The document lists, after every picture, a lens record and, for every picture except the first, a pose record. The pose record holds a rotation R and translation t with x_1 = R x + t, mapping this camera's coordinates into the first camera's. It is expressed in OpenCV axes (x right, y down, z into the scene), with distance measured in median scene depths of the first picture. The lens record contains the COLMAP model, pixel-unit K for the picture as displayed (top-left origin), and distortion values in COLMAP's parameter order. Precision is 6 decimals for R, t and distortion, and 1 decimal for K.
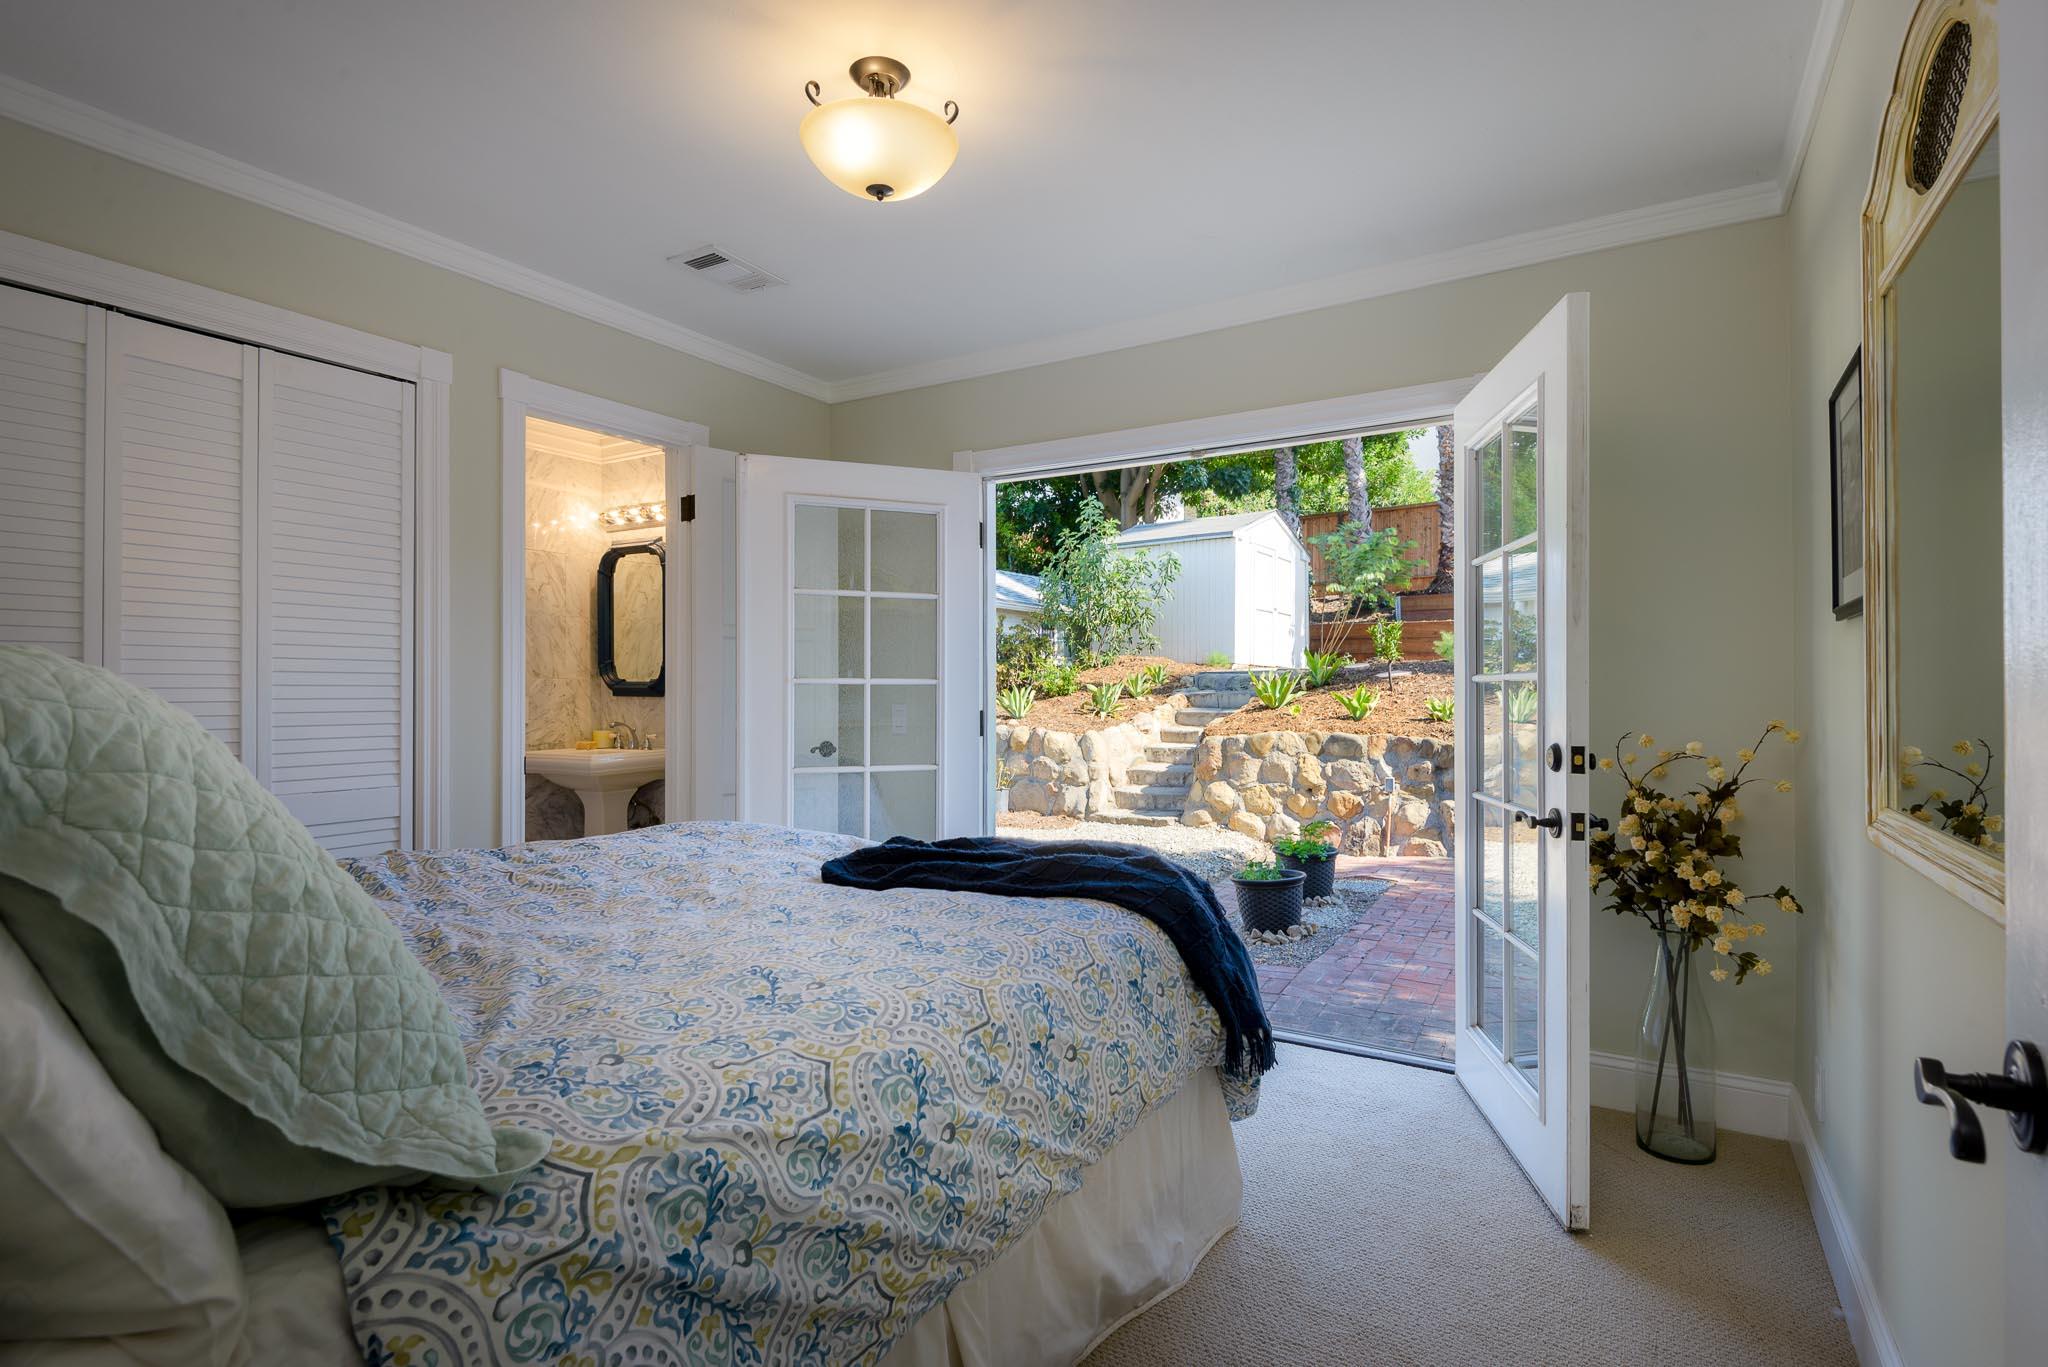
lens RADIAL K [[1037.0, 0, 1013.4], [0, 1037.0, 683.1], [0, 0, 1]] dist [0.002150, 0.000078]
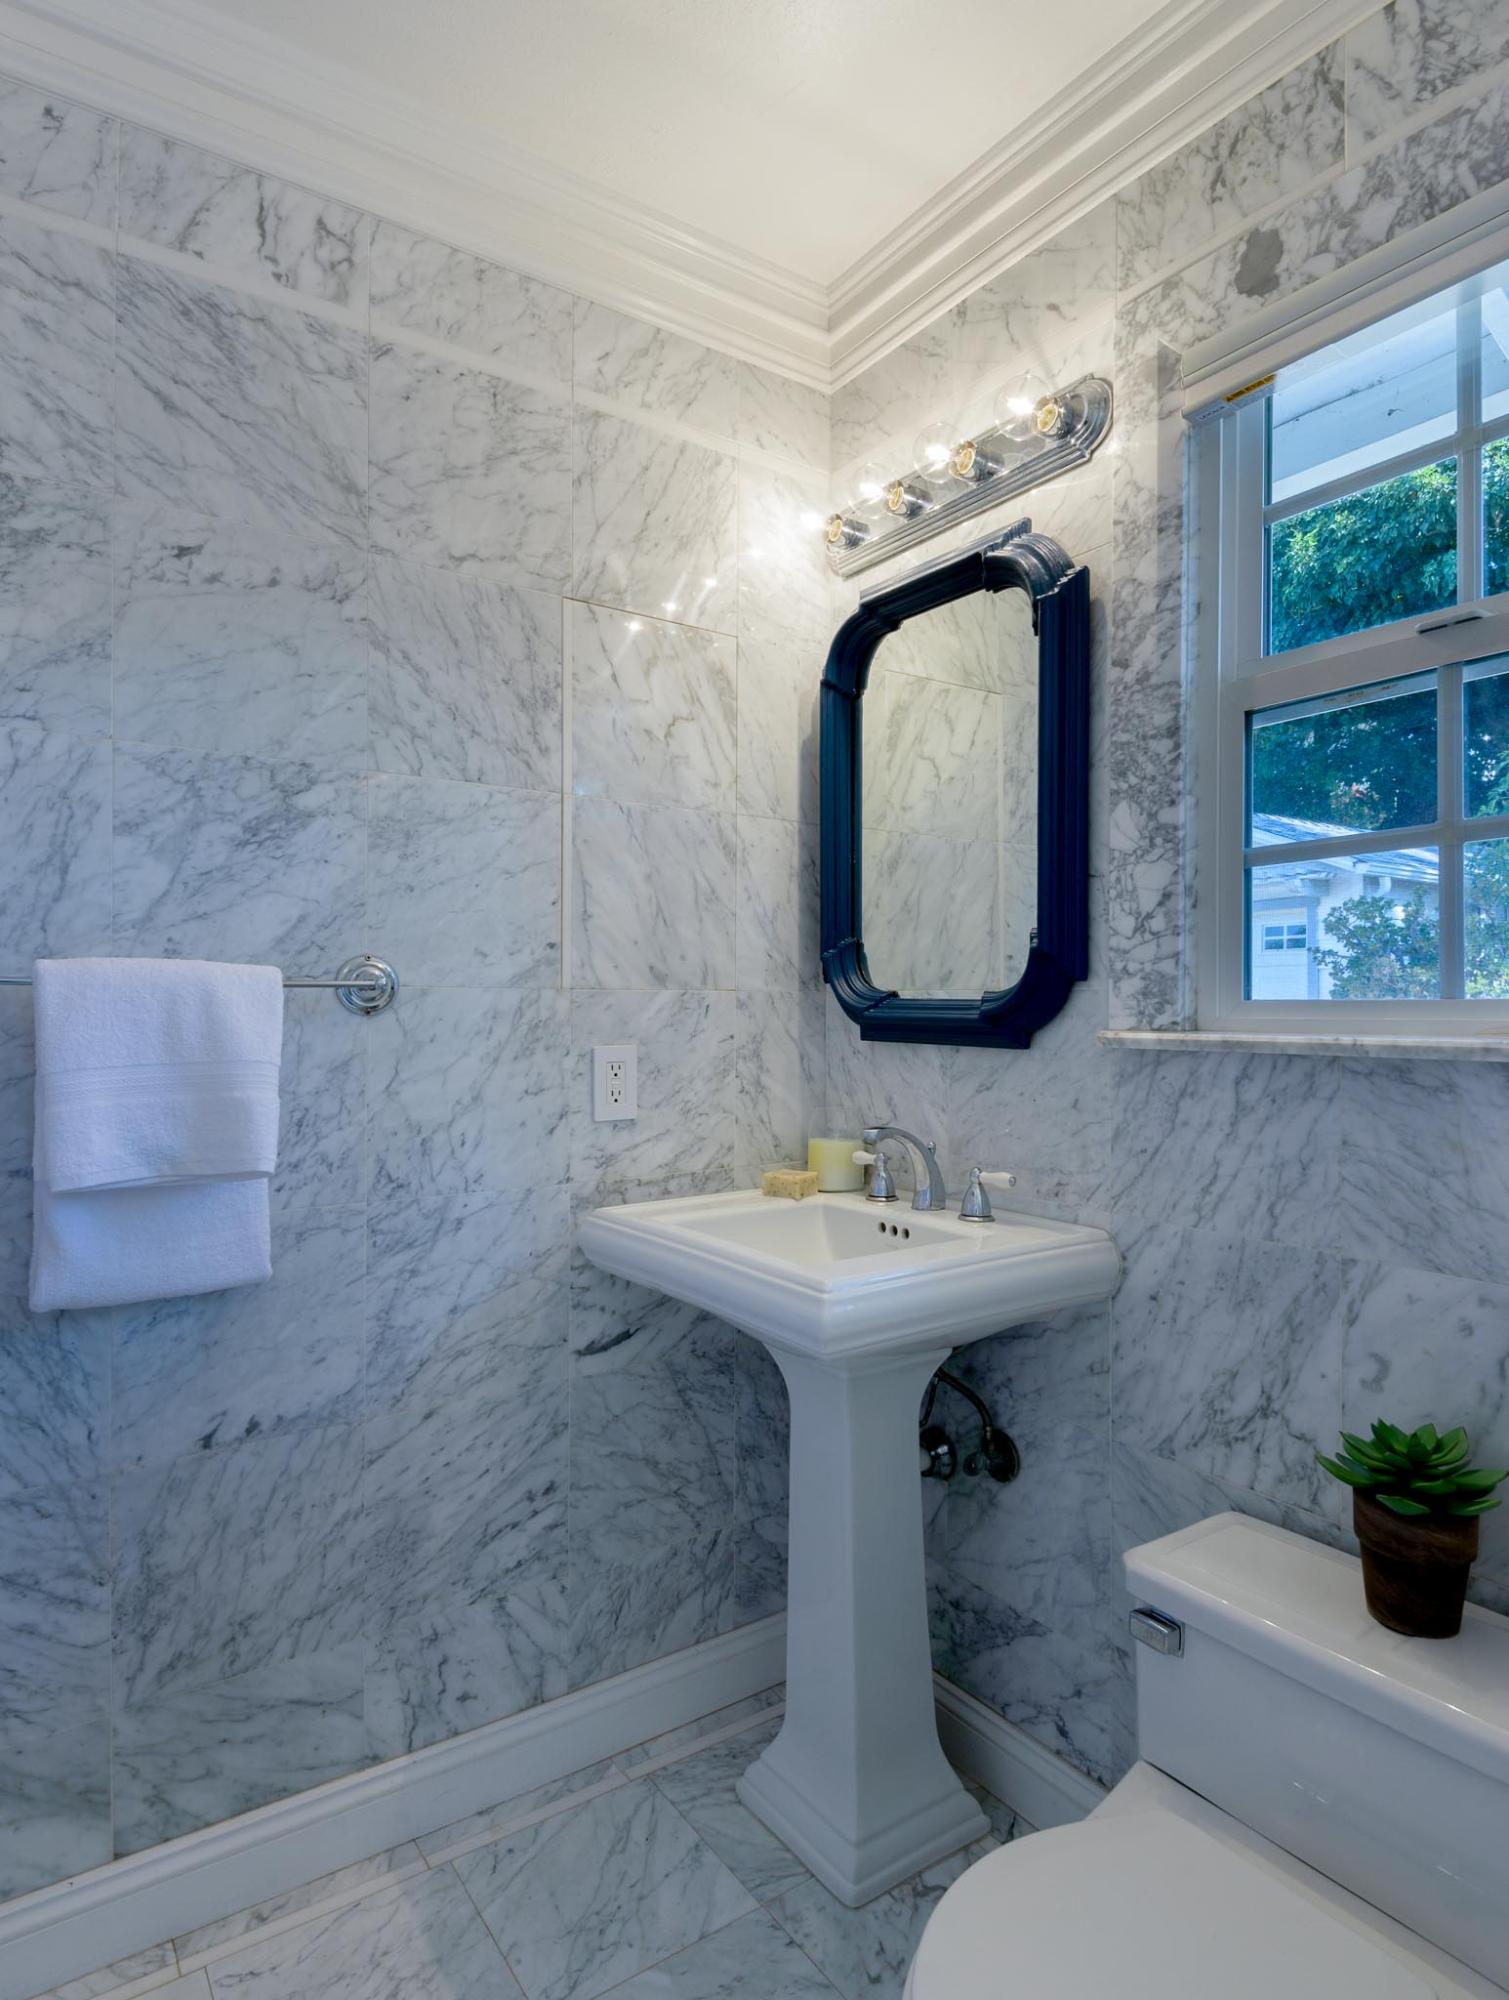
lens RADIAL K [[1127.8, 0, 749.7], [0, 1127.8, 1000.9], [0, 0, 1]] dist [-0.000606, -0.000028]
pose [[0.921970, 0.001718, -0.387258, -0.277724], [-0.002691, 0.999994, -0.001971, 0.000132], [0.387253, 0.002859, 0.921969, 0.645540]]
